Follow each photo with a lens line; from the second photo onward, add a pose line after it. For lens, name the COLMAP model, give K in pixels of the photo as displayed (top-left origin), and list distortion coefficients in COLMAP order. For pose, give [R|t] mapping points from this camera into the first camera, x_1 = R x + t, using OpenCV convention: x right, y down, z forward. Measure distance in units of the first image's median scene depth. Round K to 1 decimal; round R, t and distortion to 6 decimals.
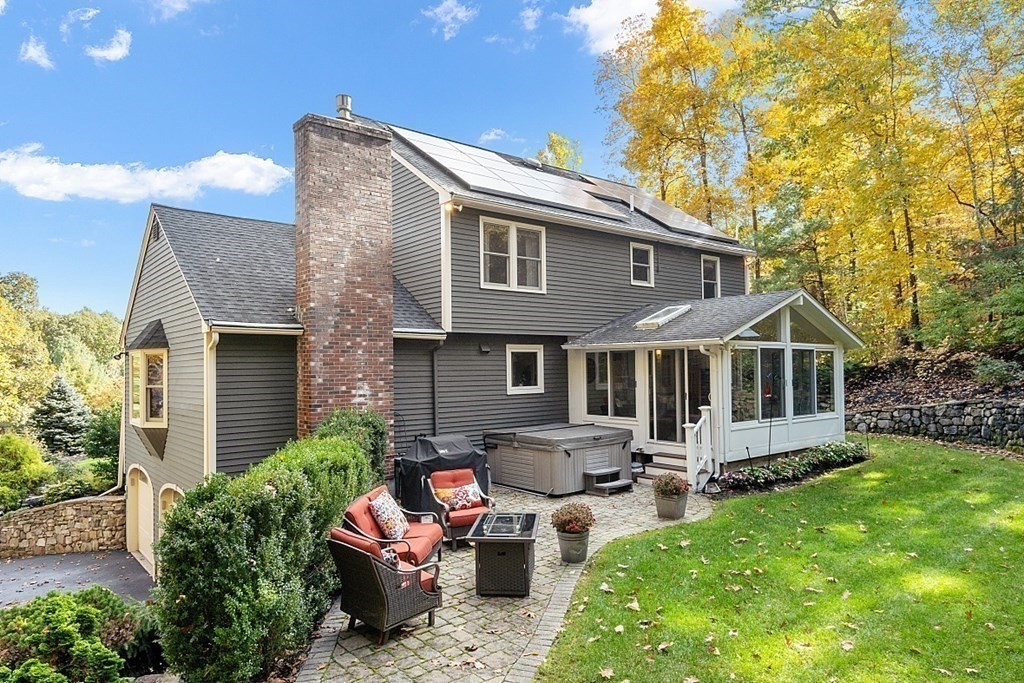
lens RADIAL K [[634.3, 0, 510.6], [0, 634.3, 349.1], [0, 0, 1]] dist [-0.000097, -0.004011]
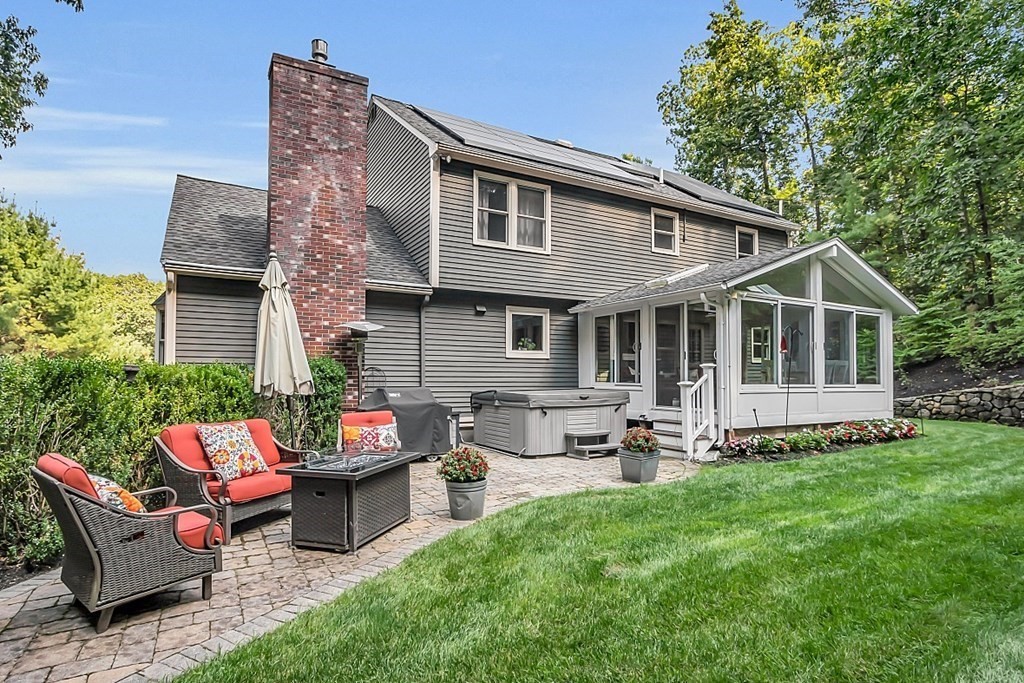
lens RADIAL K [[533.7, 0, 521.6], [0, 533.7, 360.5], [0, 0, 1]] dist [-0.017460, 0.003368]
pose [[0.985438, 0.008333, -0.169833, 0.170460], [-0.009266, 0.999946, -0.004700, 0.087411], [0.169785, 0.006205, 0.985462, 0.220411]]
